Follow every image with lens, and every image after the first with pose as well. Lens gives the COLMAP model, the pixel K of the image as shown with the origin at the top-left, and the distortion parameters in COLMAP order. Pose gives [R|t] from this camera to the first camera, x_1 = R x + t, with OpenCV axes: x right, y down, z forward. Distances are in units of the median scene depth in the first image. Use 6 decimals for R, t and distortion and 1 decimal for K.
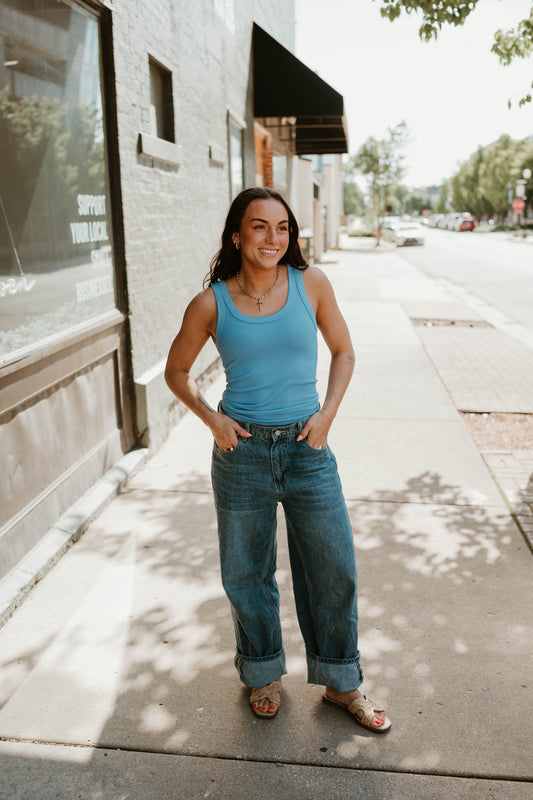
lens RADIAL K [[755.6, 0, 257.7], [0, 755.6, 401.4], [0, 0, 1]] dist [-0.006380, 0.000000]
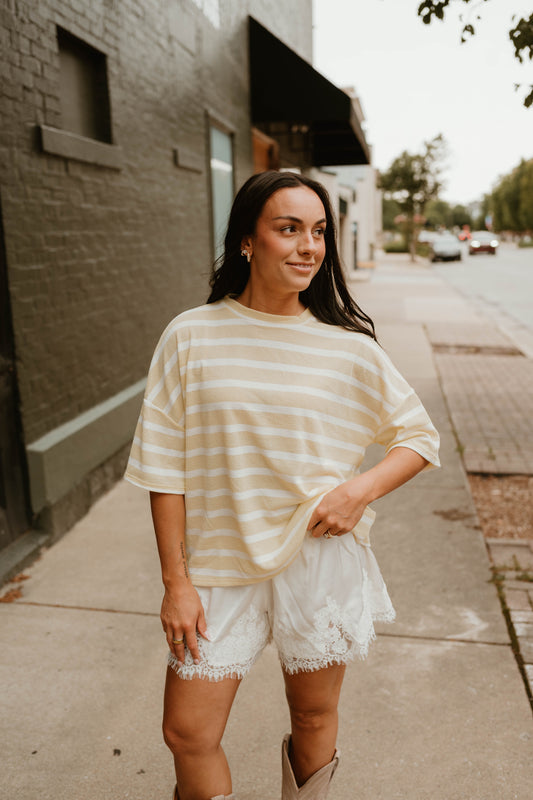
lens RADIAL K [[755.6, 0, 267.8], [0, 755.6, 400.7], [0, 0, 1]] dist [-0.006380, 0.000000]
pose [[0.999196, 0.004394, -0.039843, 0.077784], [-0.005242, 0.999761, -0.021209, -0.041952], [0.039740, 0.021401, 0.998981, 0.172794]]
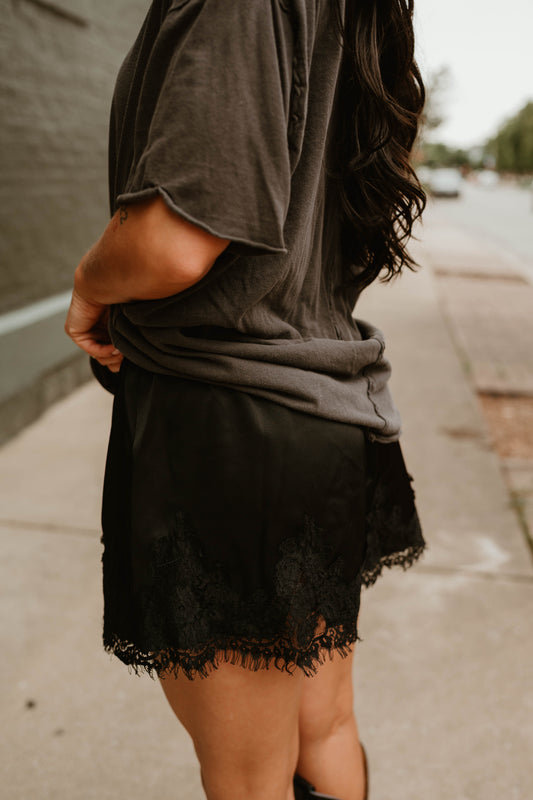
lens RADIAL K [[755.6, 0, 270.1], [0, 755.6, 390.5], [0, 0, 1]] dist [-0.006380, 0.000000]
pose [[0.999072, 0.035410, -0.024515, 0.081060], [-0.034303, 0.998433, 0.044221, -0.012822], [0.026042, -0.043339, 0.998721, 0.259696]]
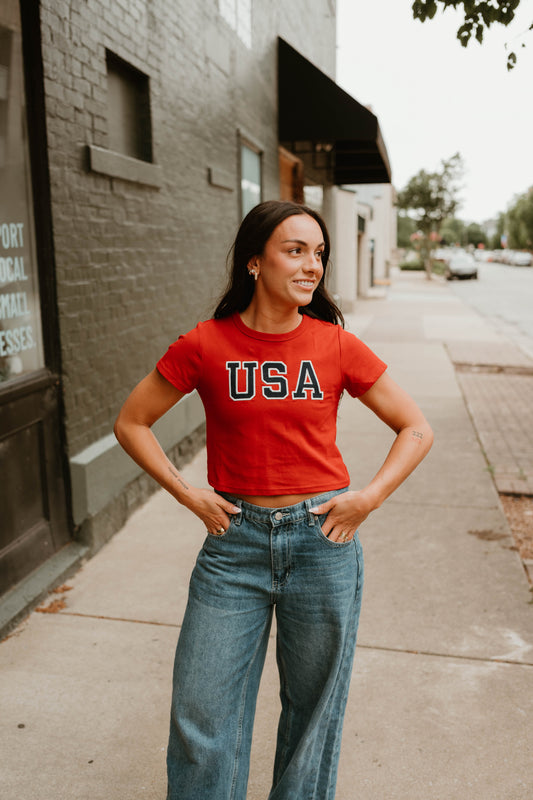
lens RADIAL K [[755.6, 0, 259.4], [0, 755.6, 401.3], [0, 0, 1]] dist [-0.006380, 0.000000]
pose [[0.997635, 0.019933, -0.065779, 0.057035], [-0.022604, 0.998940, -0.040102, -0.042719], [0.064910, 0.041494, 0.997028, 0.165823]]
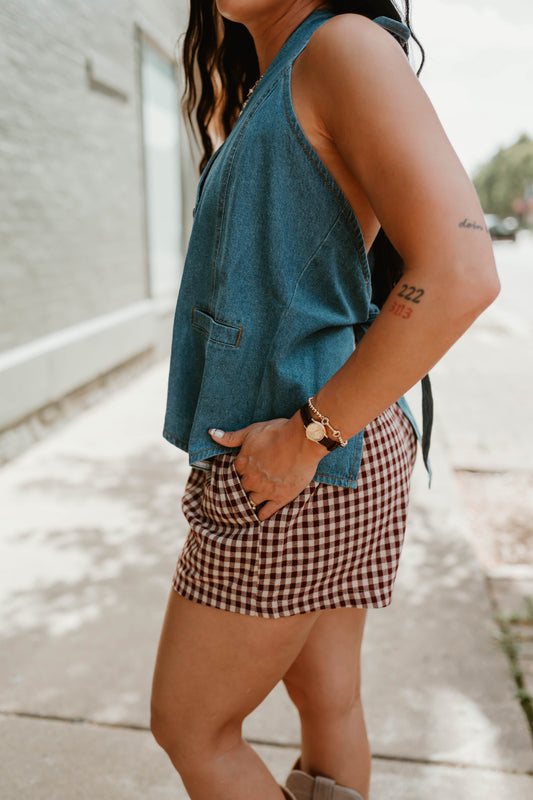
lens RADIAL K [[755.6, 0, 258.0], [0, 755.6, 400.4], [0, 0, 1]] dist [-0.006380, 0.000000]
pose [[0.999724, 0.014522, -0.018474, 0.106793], [-0.014581, 0.999889, -0.003077, -0.035520], [0.018427, 0.003346, 0.999825, 0.349448]]
